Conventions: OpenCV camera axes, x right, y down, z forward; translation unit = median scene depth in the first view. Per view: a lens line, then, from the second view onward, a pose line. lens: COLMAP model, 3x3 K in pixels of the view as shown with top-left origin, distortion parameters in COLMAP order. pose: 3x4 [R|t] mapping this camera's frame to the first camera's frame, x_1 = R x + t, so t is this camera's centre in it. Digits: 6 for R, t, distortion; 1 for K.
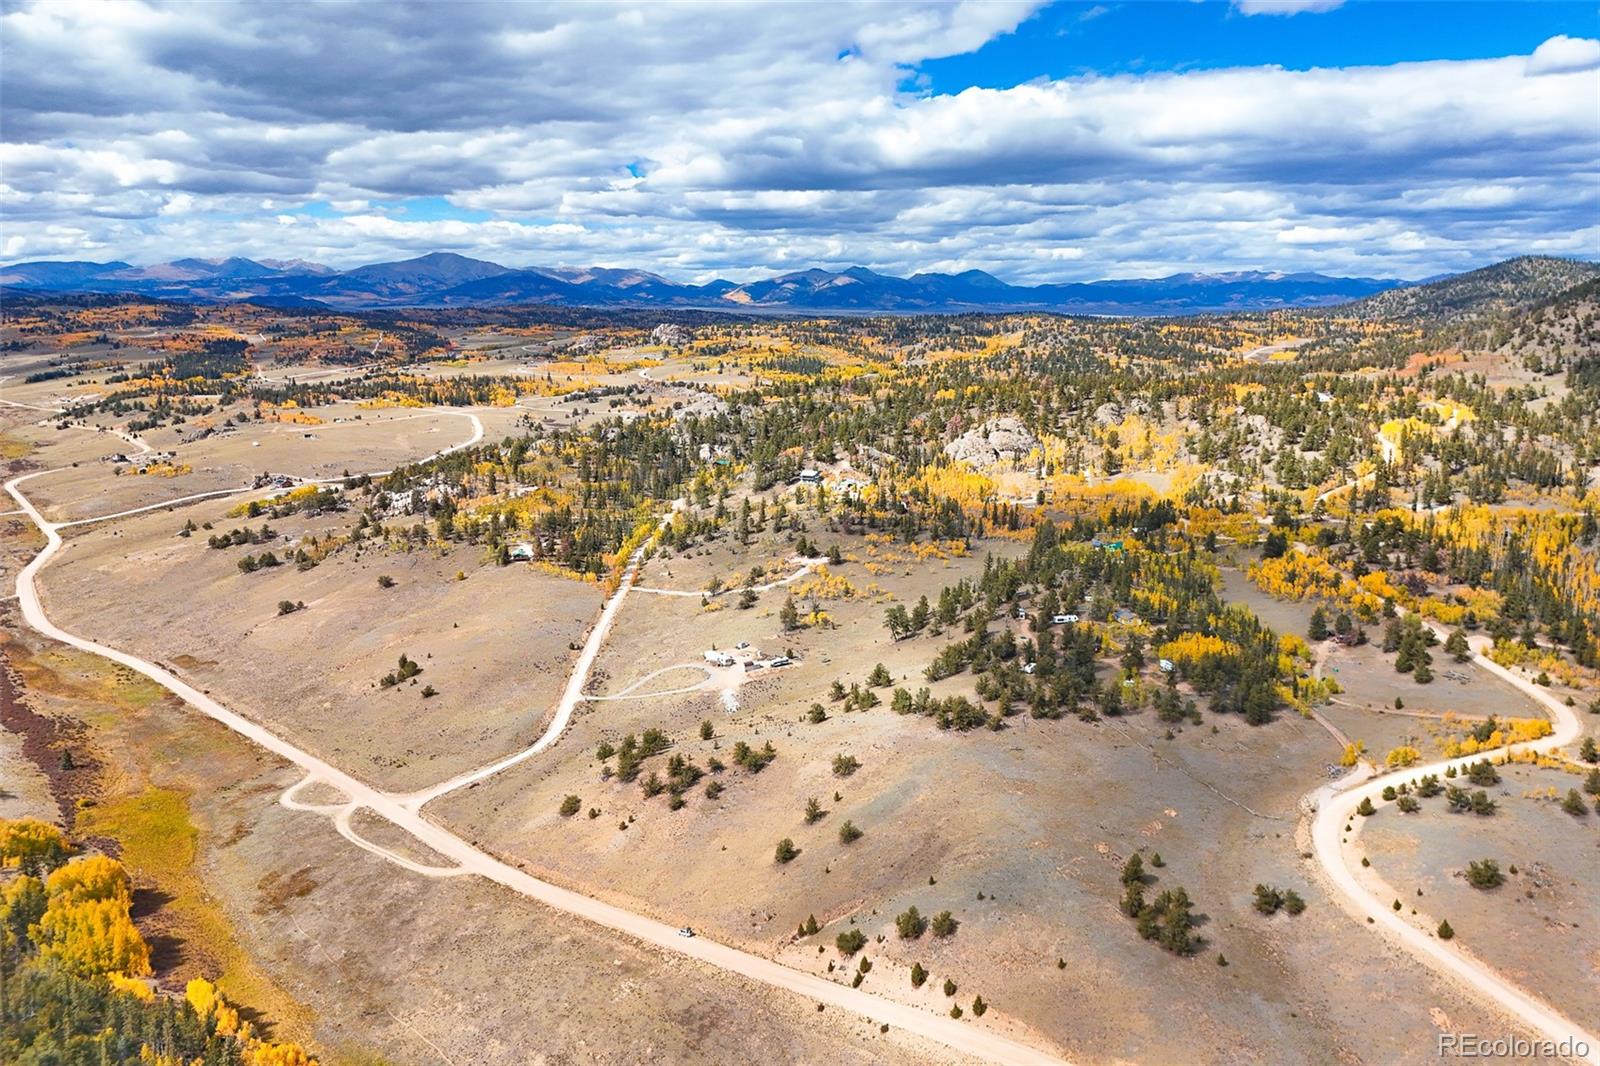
lens RADIAL K [[1164.9, 0, 800.2], [0, 1164.9, 488.8], [0, 0, 1]] dist [0.083358, -0.082049]
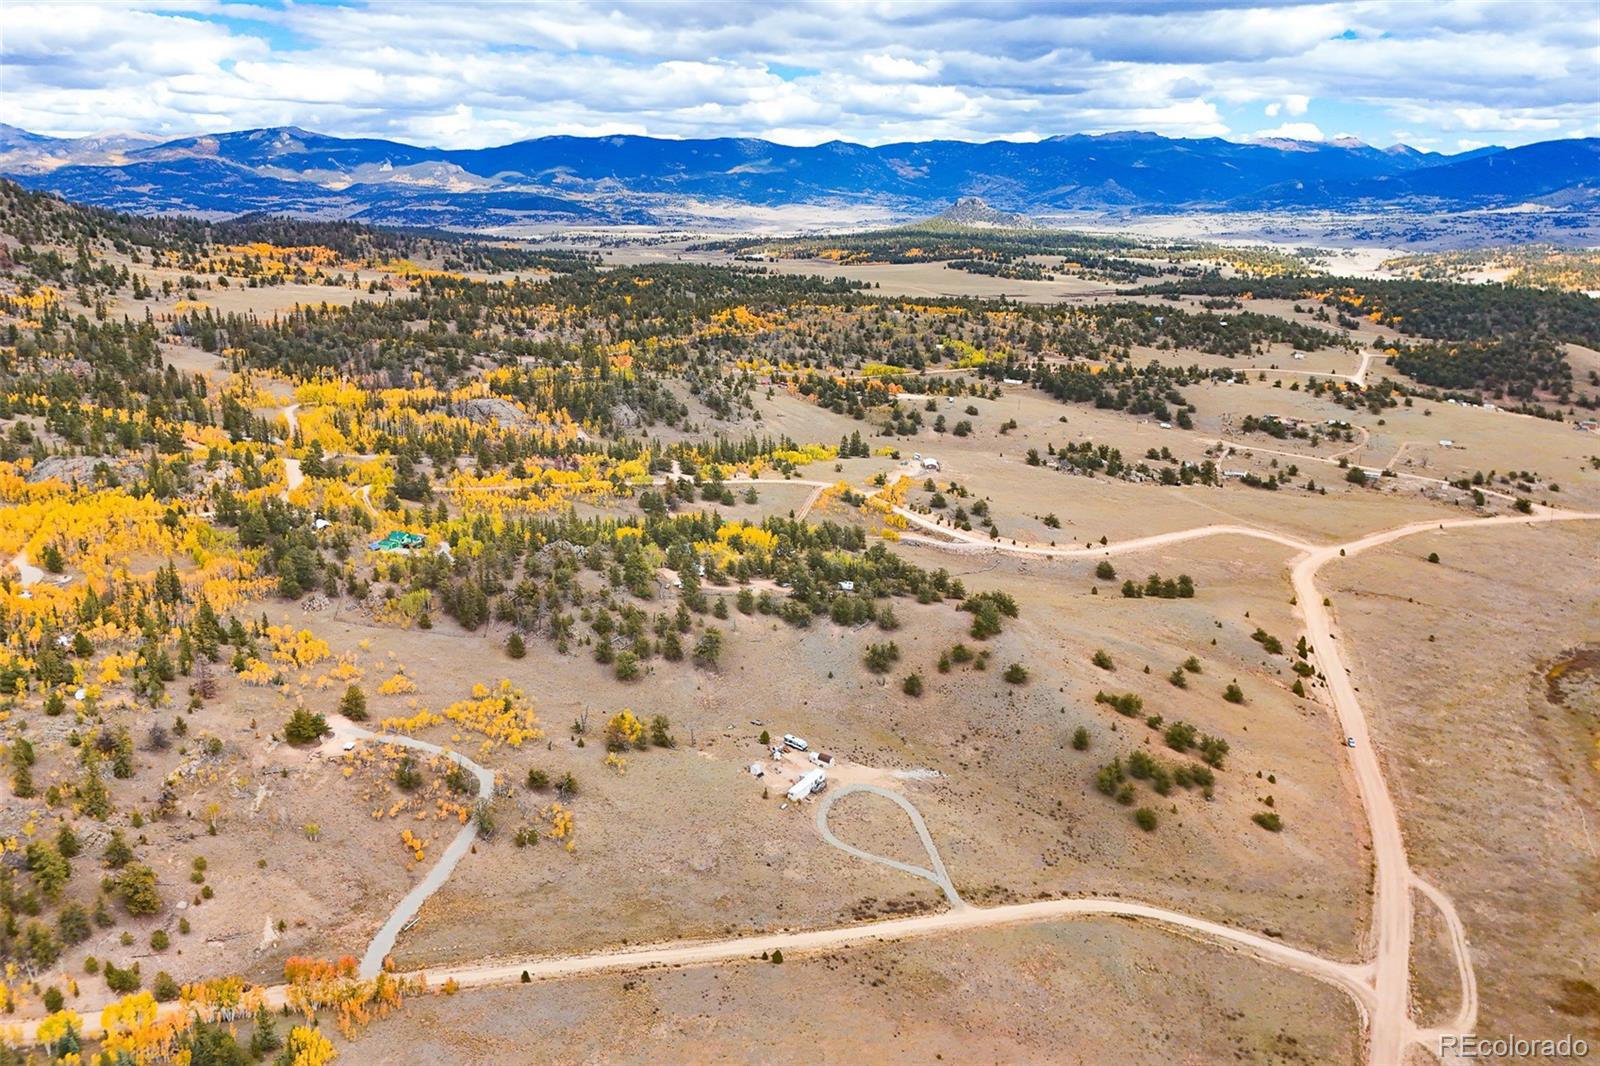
lens RADIAL K [[1164.9, 0, 800.2], [0, 1164.9, 488.8], [0, 0, 1]] dist [0.083358, -0.082049]
pose [[-0.278271, -0.248863, 0.927703, -0.469360], [0.148283, 0.943142, 0.297483, -0.155755], [-0.948988, 0.220344, -0.225547, 0.803766]]
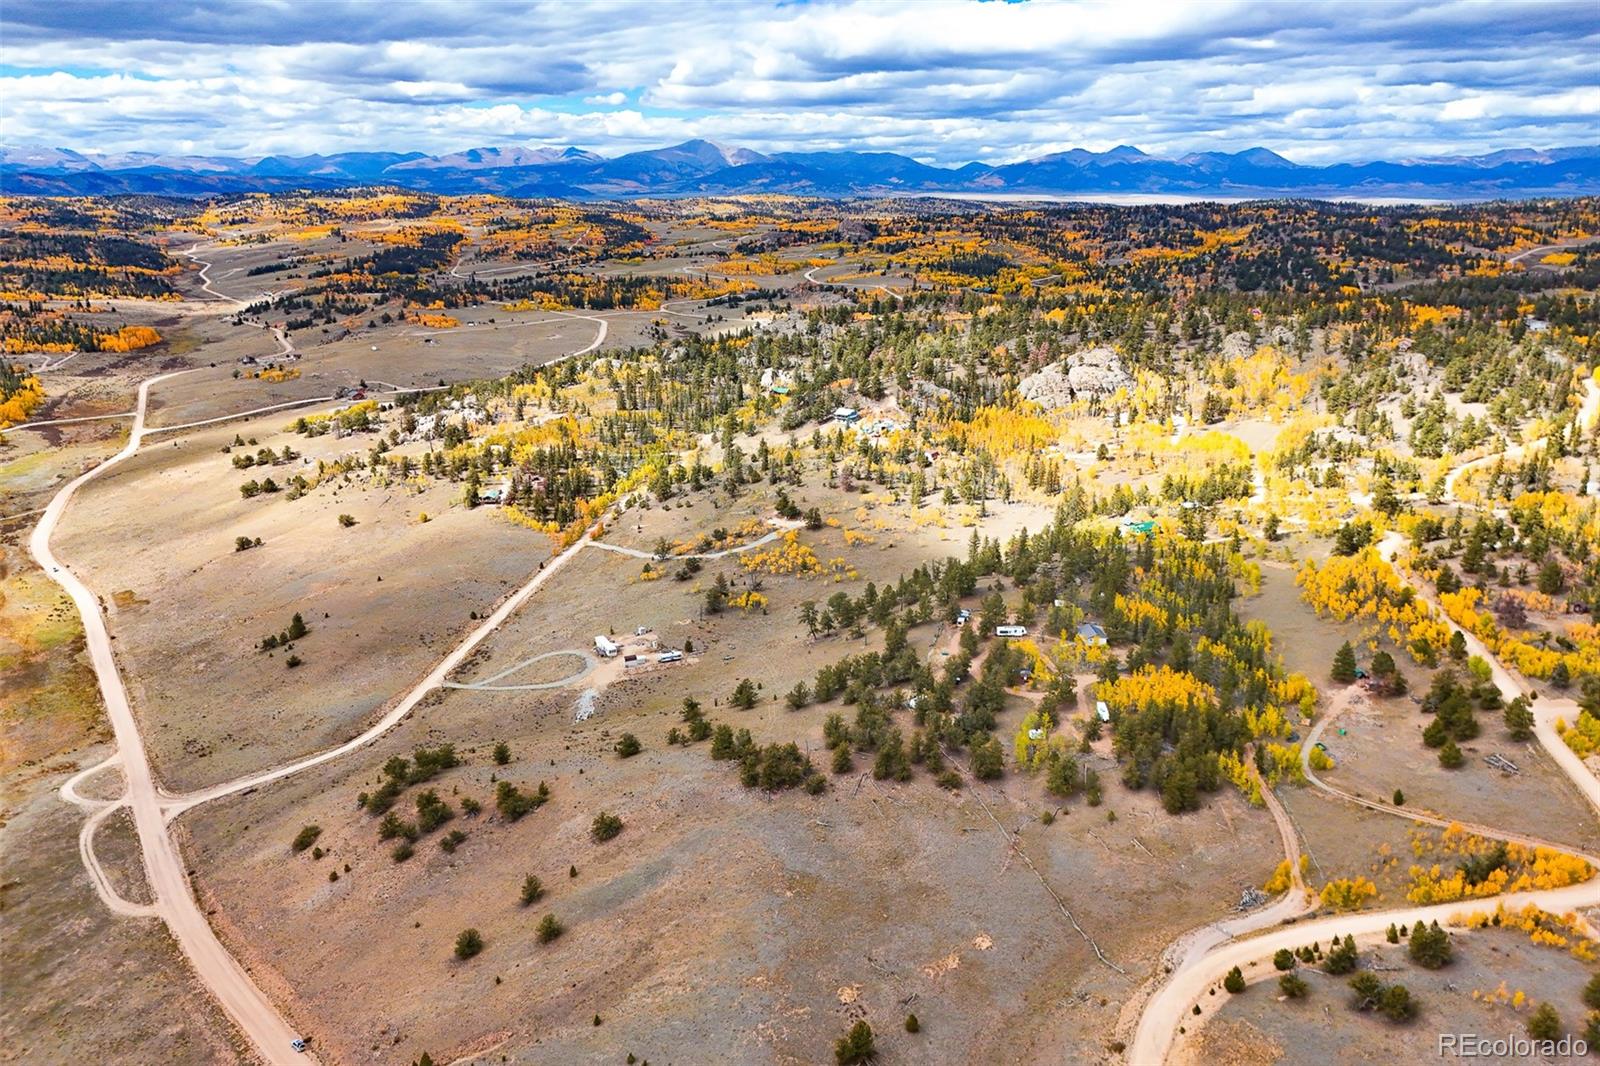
lens RADIAL K [[1164.9, 0, 800.2], [0, 1164.9, 488.8], [0, 0, 1]] dist [0.083358, -0.082049]
pose [[0.977274, 0.048901, -0.206265, 0.176287], [-0.029354, 0.994872, 0.096787, -0.043422], [0.209940, -0.088533, 0.973698, 0.137094]]
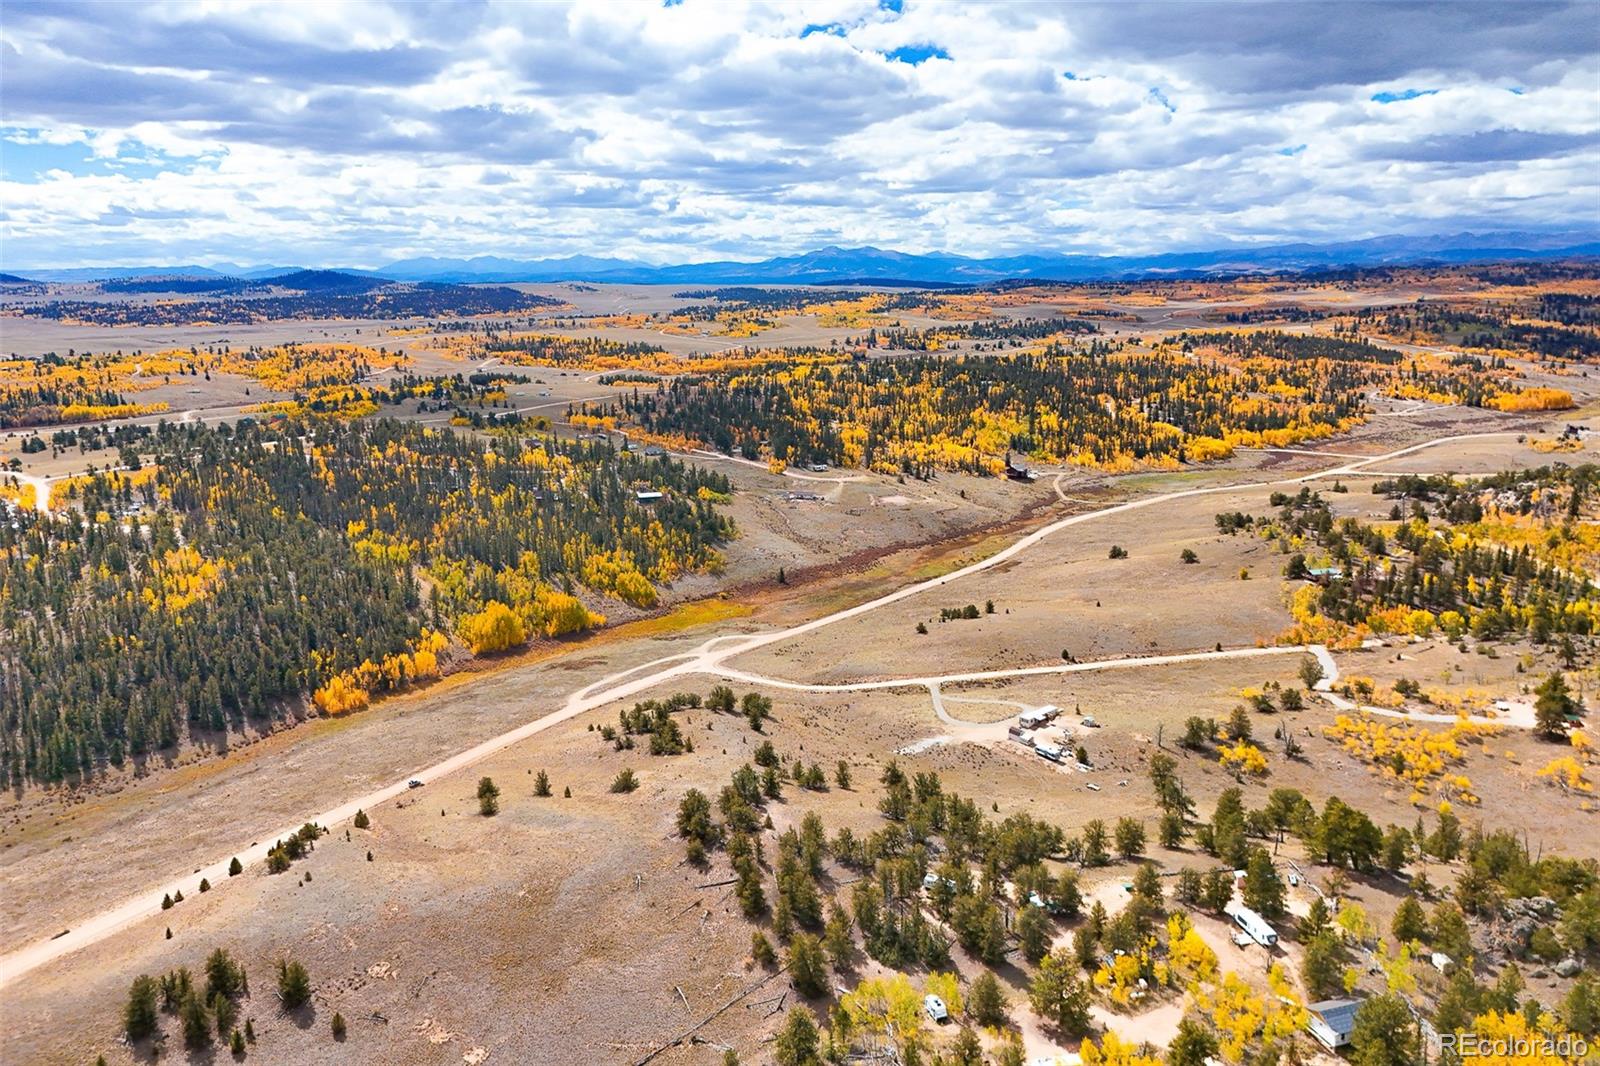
lens RADIAL K [[1164.9, 0, 800.2], [0, 1164.9, 488.8], [0, 0, 1]] dist [0.083358, -0.082049]
pose [[0.054859, 0.181464, -0.981866, 0.445681], [-0.156375, 0.972774, 0.171047, -0.069409], [0.986173, 0.144155, 0.081742, 0.553761]]
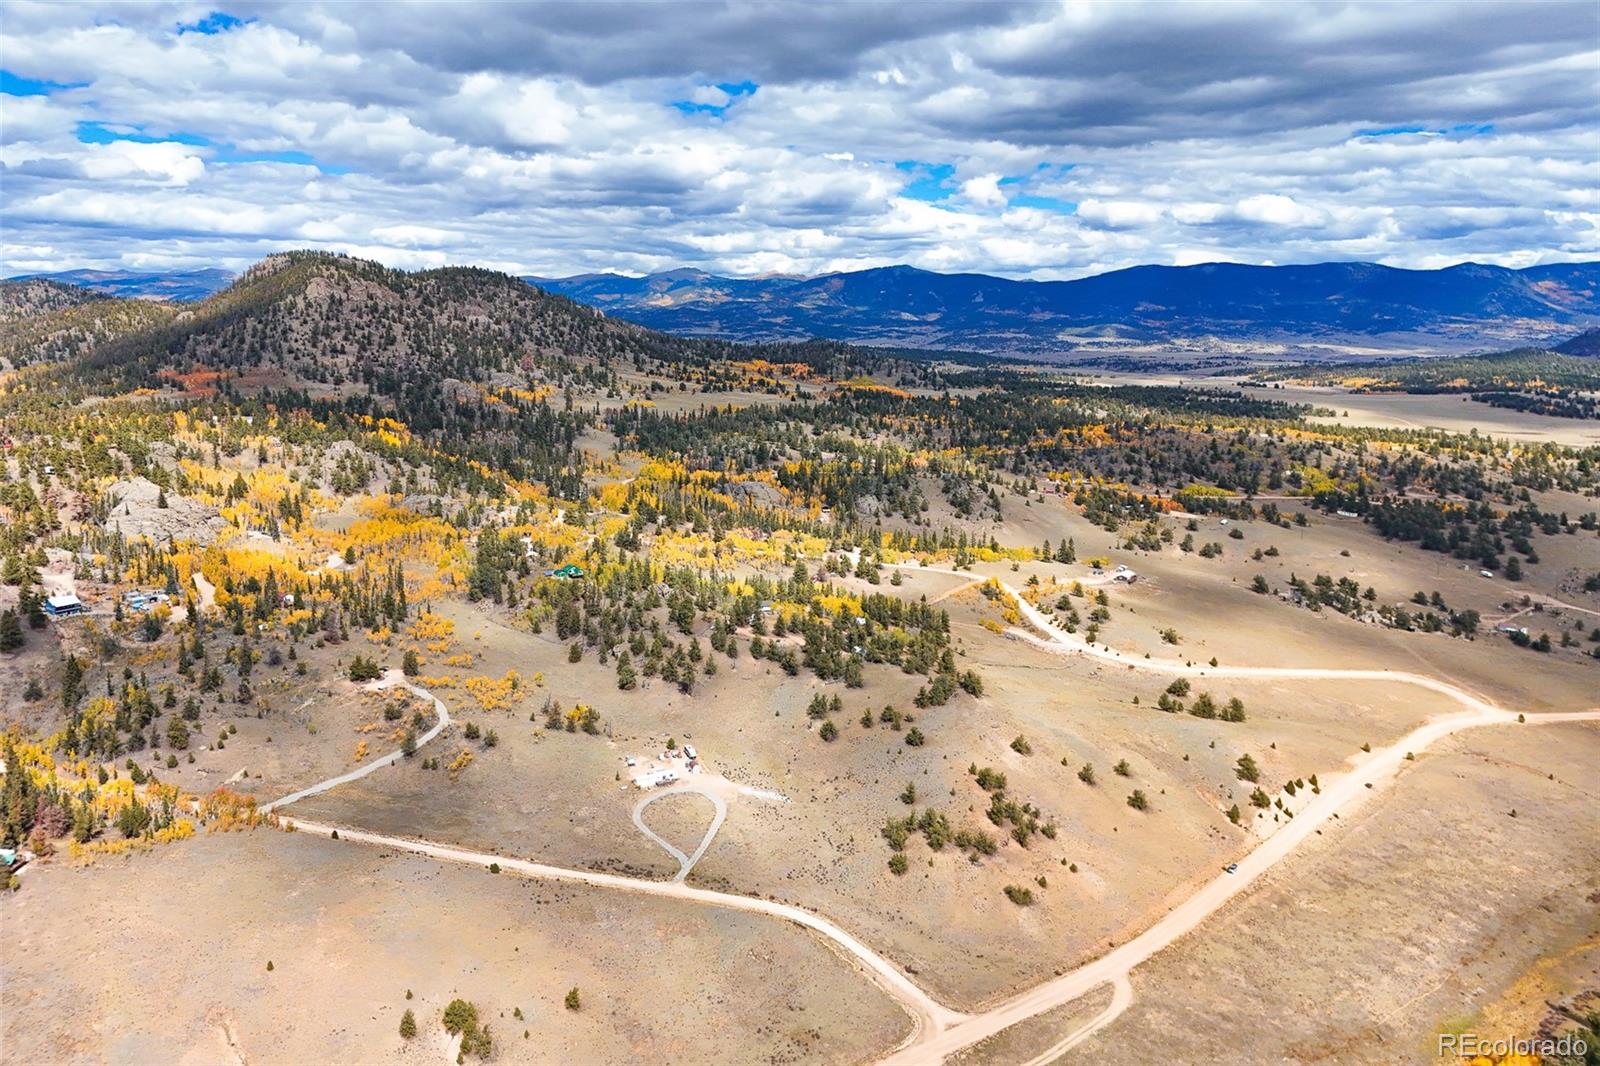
lens RADIAL K [[1164.9, 0, 800.2], [0, 1164.9, 488.8], [0, 0, 1]] dist [0.083358, -0.082049]
pose [[0.208342, -0.152916, 0.966028, -0.585201], [0.153448, 0.980581, 0.122125, -0.099902], [-0.965944, 0.122791, 0.227760, 0.495942]]
